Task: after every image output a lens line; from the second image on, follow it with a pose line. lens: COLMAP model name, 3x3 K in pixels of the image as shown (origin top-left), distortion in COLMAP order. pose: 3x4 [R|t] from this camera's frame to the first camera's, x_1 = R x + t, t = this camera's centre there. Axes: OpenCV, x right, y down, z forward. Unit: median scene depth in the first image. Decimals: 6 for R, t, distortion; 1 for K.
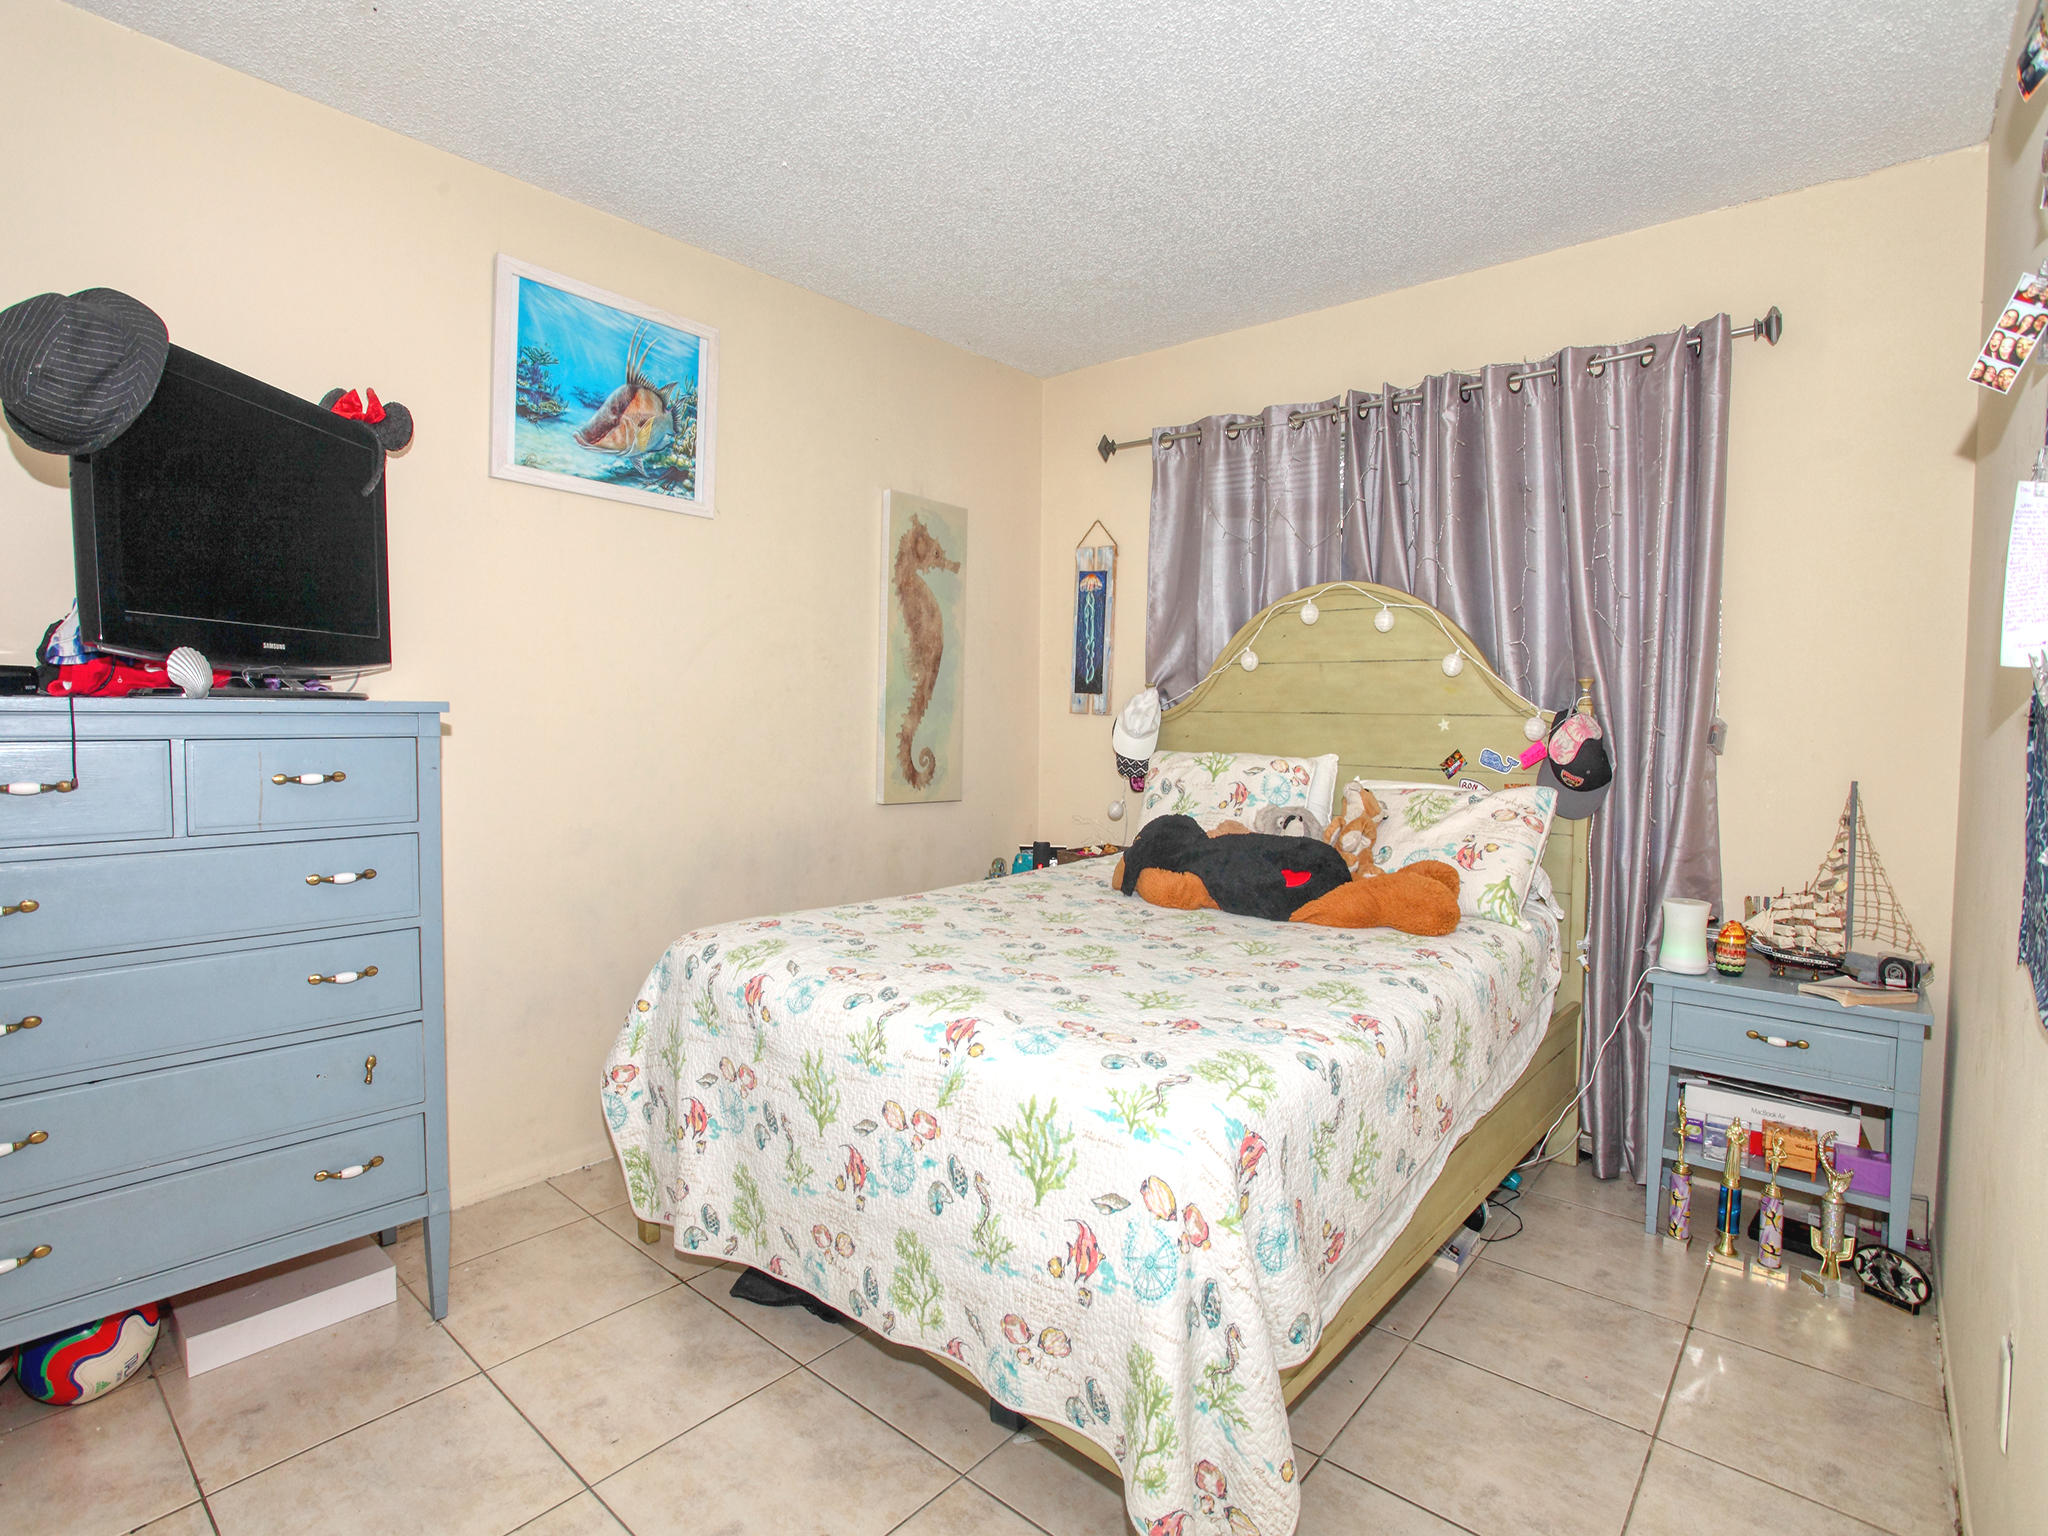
lens RADIAL K [[1072.2, 0, 1024.0], [0, 1072.2, 768.0], [0, 0, 1]] dist [-0.019063, 0.000519]
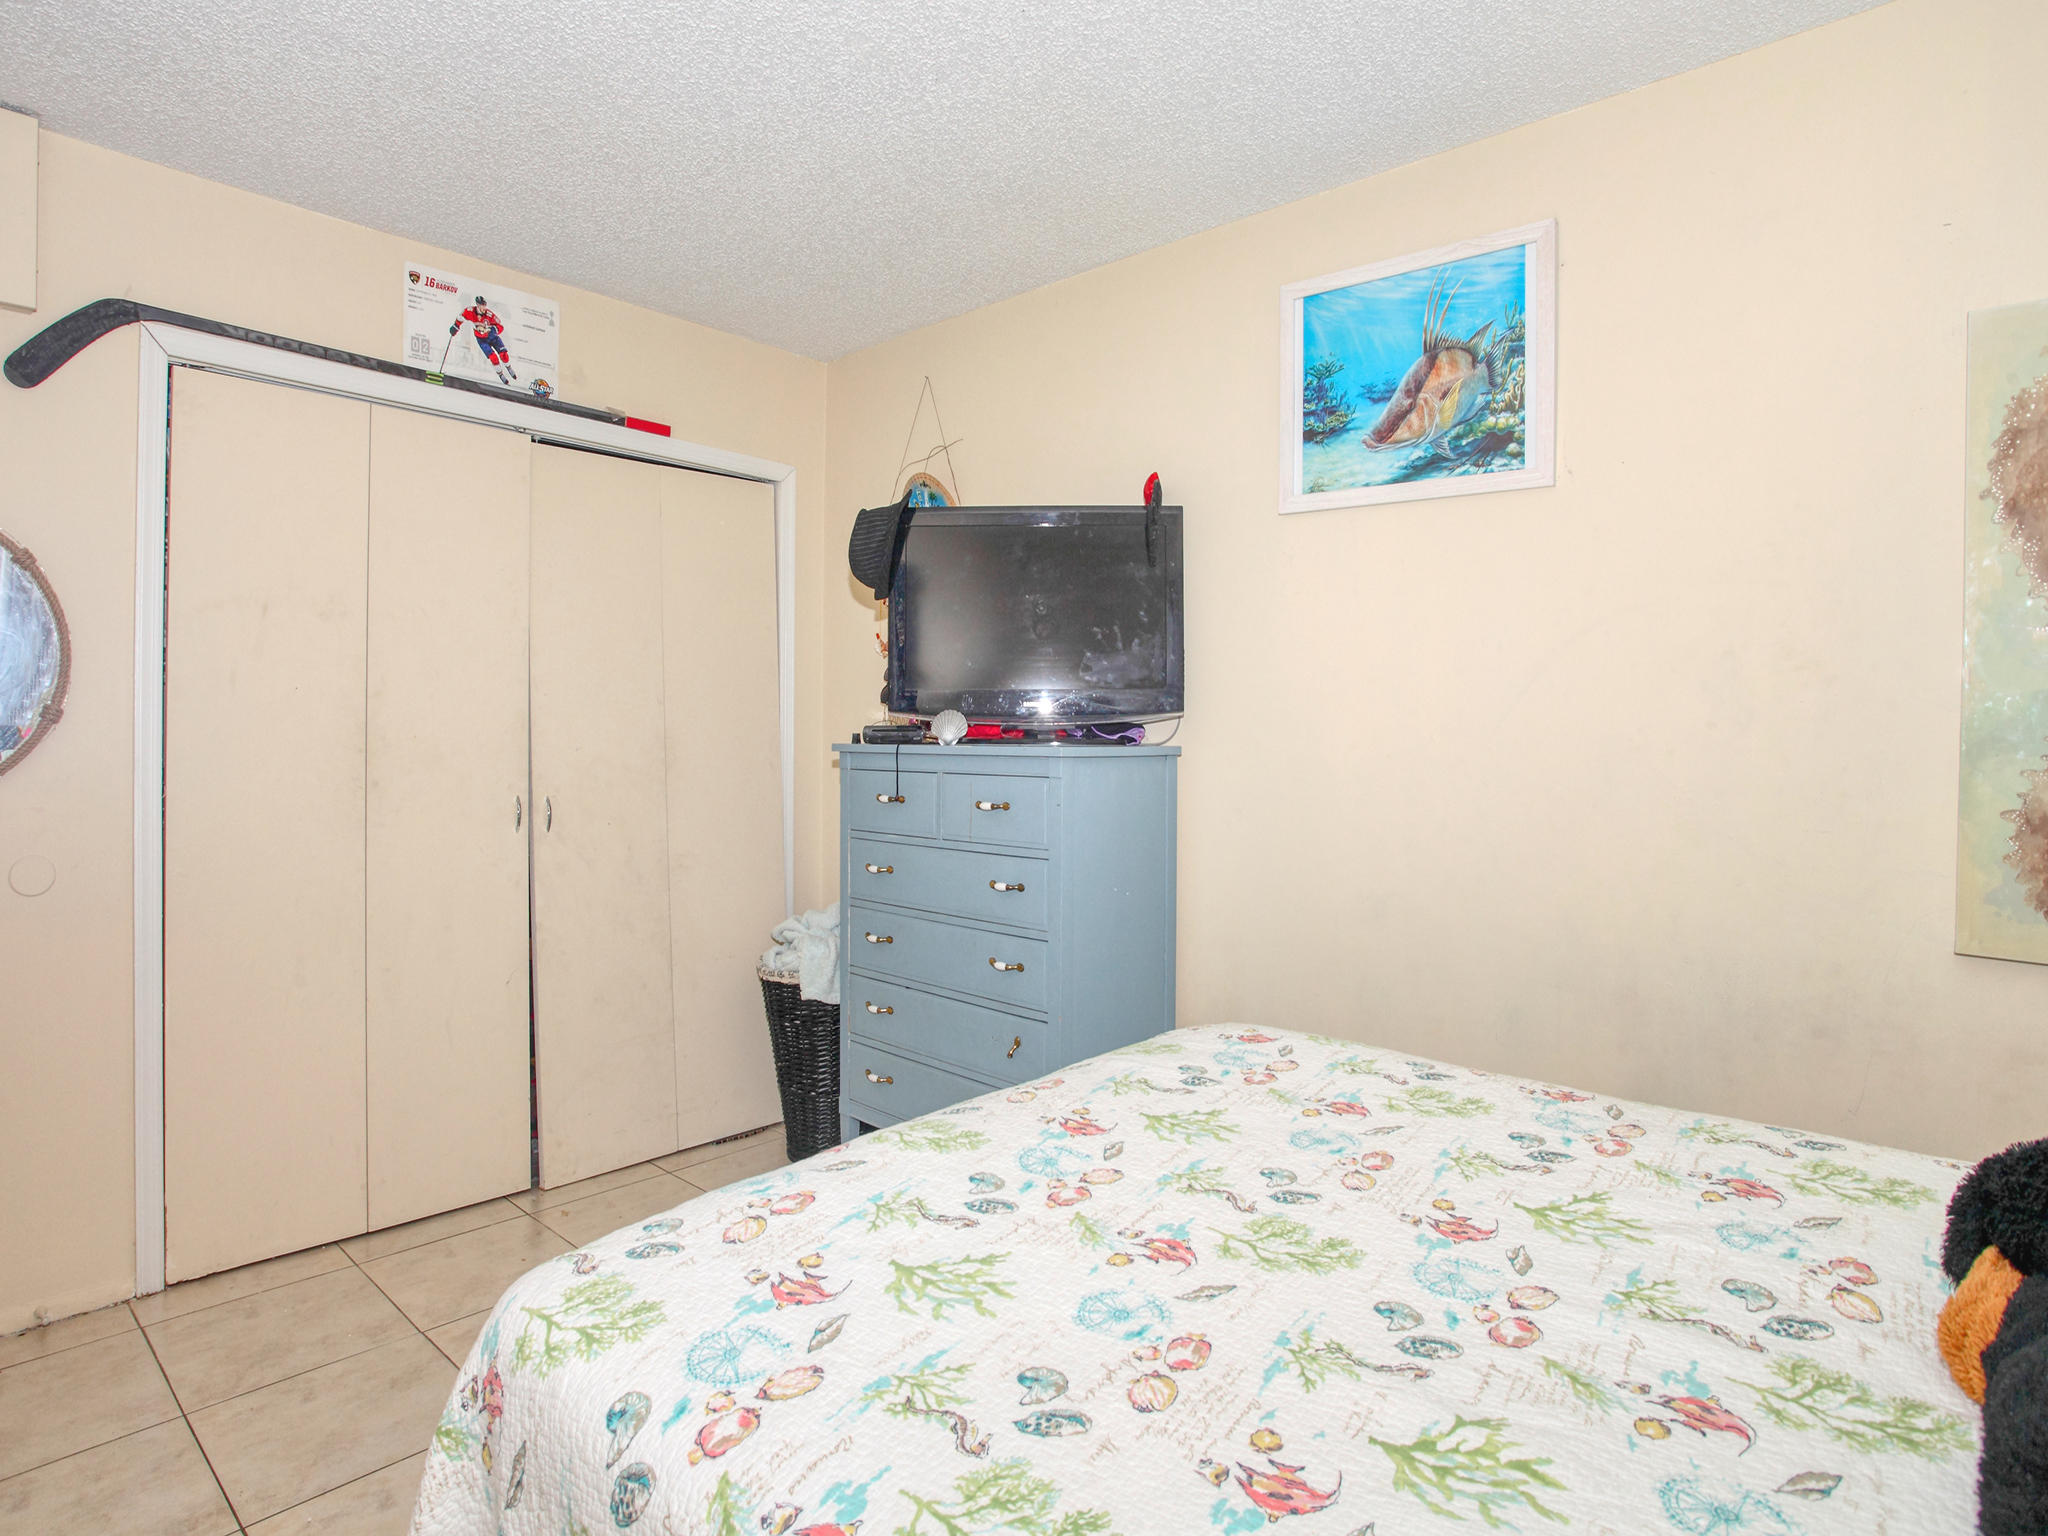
lens RADIAL K [[1192.6, 0, 1021.3], [0, 1192.6, 729.7], [0, 0, 1]] dist [-0.026851, 0.000013]
pose [[-0.048801, -0.004926, -0.998796, 0.554291], [-0.054109, 0.998532, -0.002281, -0.057639], [0.997342, 0.053932, -0.048996, 0.770814]]
